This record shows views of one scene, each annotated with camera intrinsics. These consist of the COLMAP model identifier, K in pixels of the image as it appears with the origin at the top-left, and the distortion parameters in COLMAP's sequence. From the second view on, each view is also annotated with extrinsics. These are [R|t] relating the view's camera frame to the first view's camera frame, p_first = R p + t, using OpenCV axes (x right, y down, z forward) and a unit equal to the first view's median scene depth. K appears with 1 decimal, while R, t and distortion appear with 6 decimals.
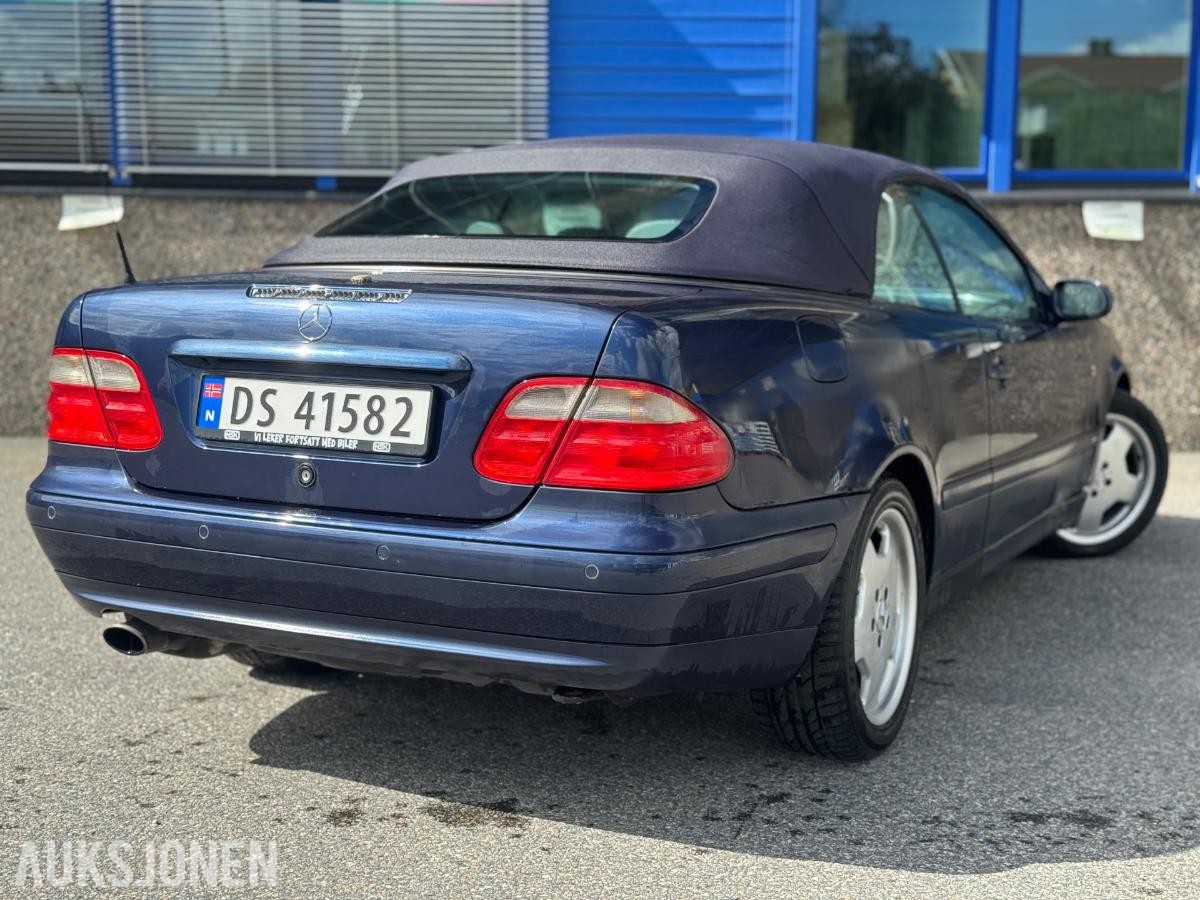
lens RADIAL K [[1644.5, 0, 600.0], [0, 1644.5, 450.0], [0, 0, 1]] dist [0.195780, -0.488269]
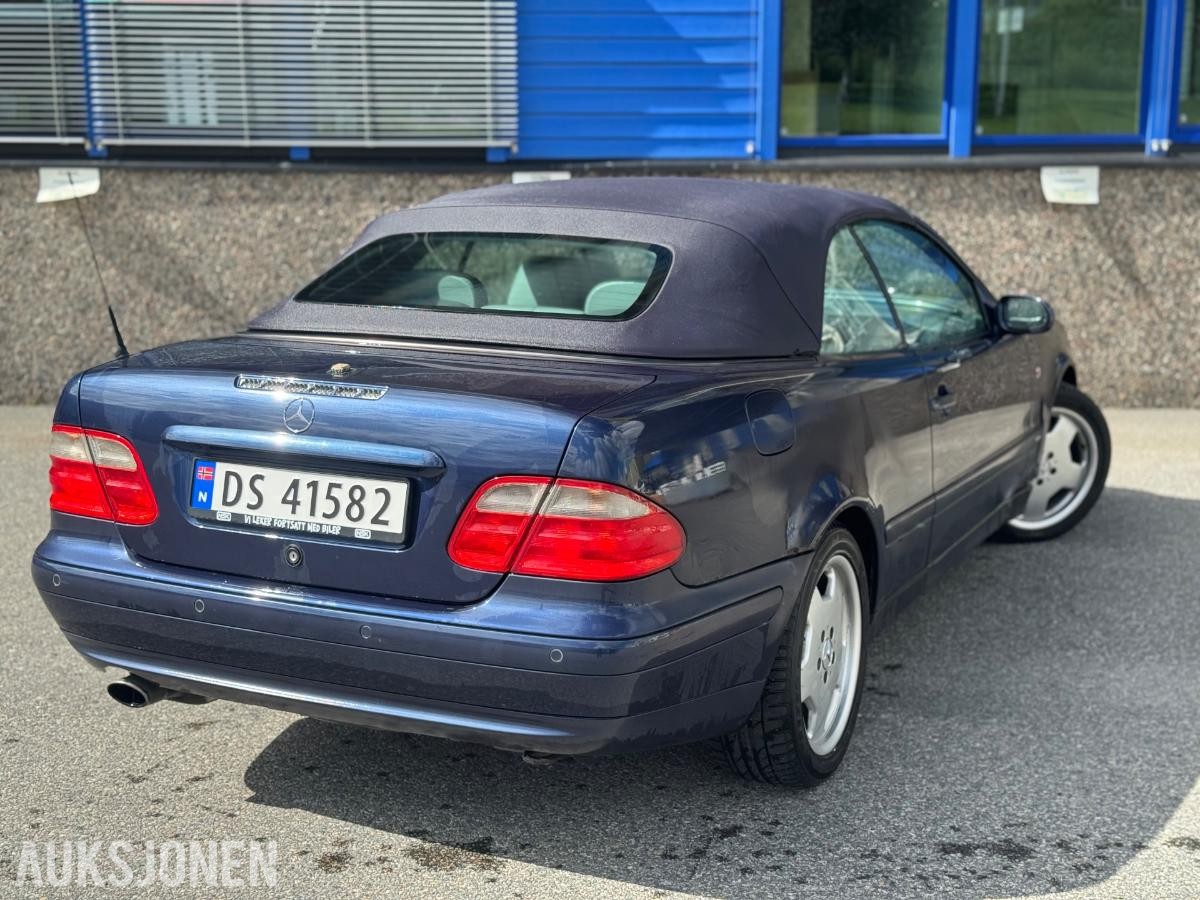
lens RADIAL K [[1644.5, 0, 600.0], [0, 1644.5, 450.0], [0, 0, 1]] dist [0.195780, -0.488269]
pose [[0.999857, -0.010831, 0.012970, 0.008929], [0.009989, 0.997943, 0.063324, -0.106428], [-0.013629, -0.063185, 0.997909, -0.072527]]
